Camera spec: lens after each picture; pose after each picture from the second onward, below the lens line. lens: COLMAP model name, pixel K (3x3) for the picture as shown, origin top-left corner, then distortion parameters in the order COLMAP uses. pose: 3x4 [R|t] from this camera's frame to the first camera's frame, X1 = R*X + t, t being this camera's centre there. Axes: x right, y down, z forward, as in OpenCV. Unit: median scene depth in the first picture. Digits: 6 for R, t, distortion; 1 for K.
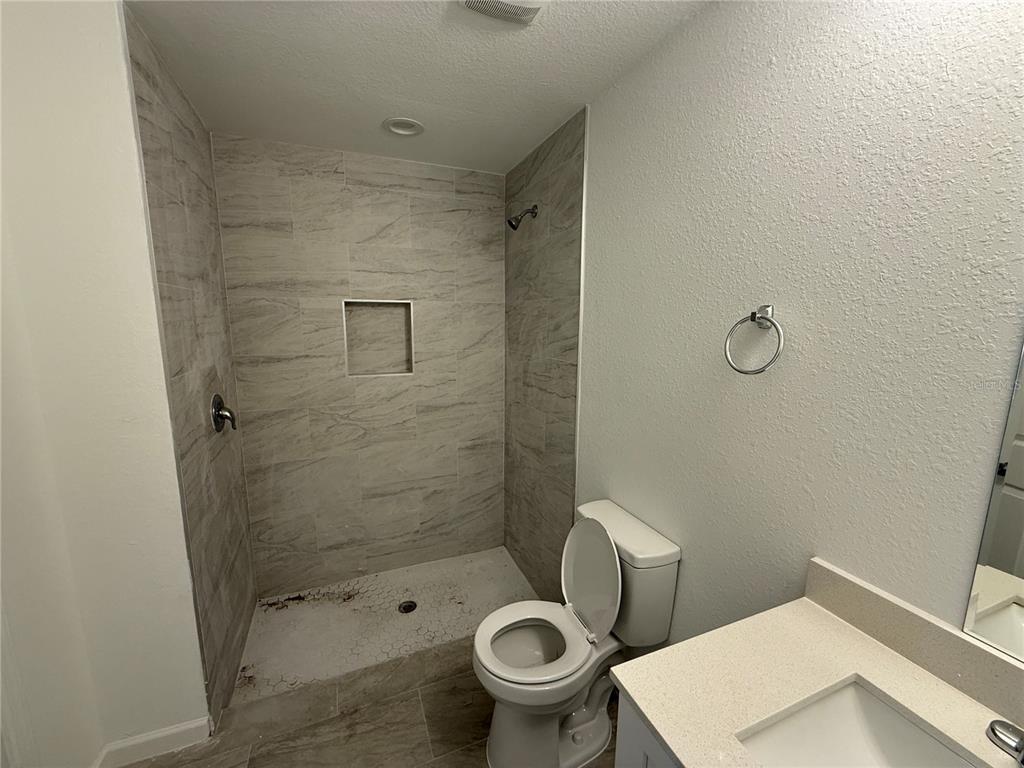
lens RADIAL K [[407.3, 0, 510.5], [0, 407.3, 384.9], [0, 0, 1]] dist [0.000018, 0.000429]
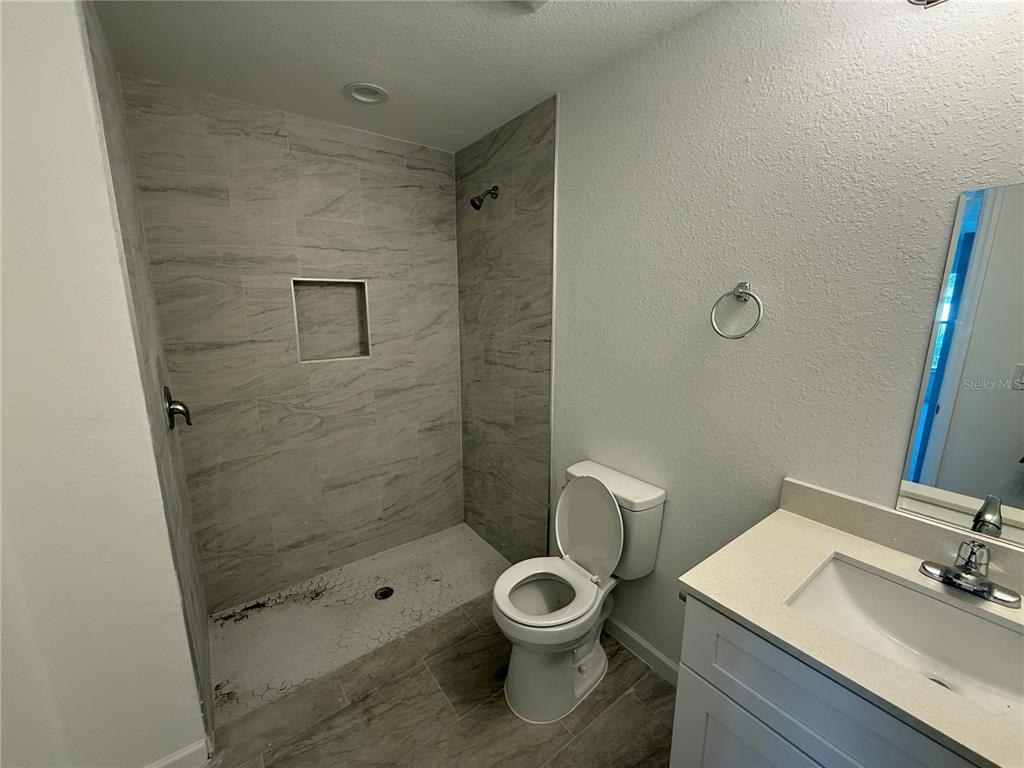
lens RADIAL K [[407.3, 0, 510.1], [0, 407.3, 384.4], [0, 0, 1]] dist [0.000018, 0.000429]
pose [[0.968561, -0.055640, 0.242476, -0.183385], [0.046457, 0.997976, 0.043429, 0.012999], [-0.244402, -0.030799, 0.969185, -0.016095]]
